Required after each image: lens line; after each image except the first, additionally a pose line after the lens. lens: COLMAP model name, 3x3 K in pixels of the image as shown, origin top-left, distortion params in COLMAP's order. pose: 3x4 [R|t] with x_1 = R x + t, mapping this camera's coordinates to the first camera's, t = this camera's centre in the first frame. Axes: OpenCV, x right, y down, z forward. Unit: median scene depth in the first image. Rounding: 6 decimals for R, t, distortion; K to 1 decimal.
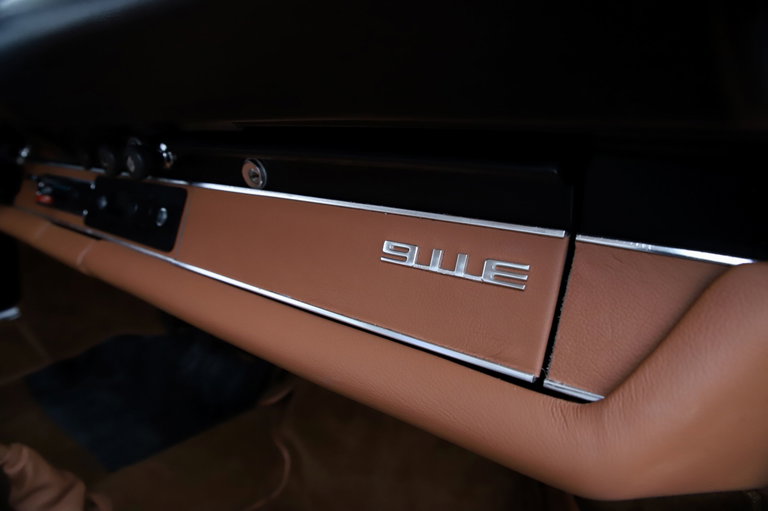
lens RADIAL K [[534.6, 0, 384.0], [0, 534.6, 255.5], [0, 0, 1]] dist [-0.141834, 0.100897]
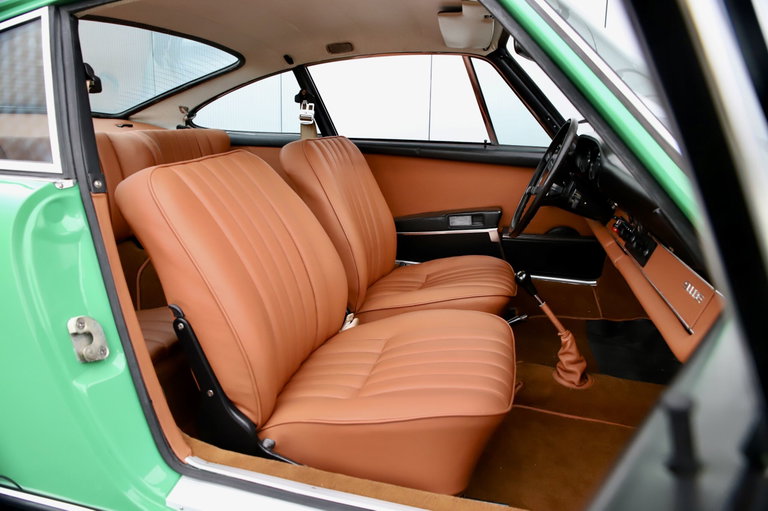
lens RADIAL K [[534.6, 0, 384.0], [0, 534.6, 255.5], [0, 0, 1]] dist [-0.141834, 0.100897]
pose [[0.448384, 0.239077, -0.861275, 0.801138], [-0.258005, 0.957170, 0.131377, -0.046949], [0.855795, 0.163306, 0.490863, -0.865154]]
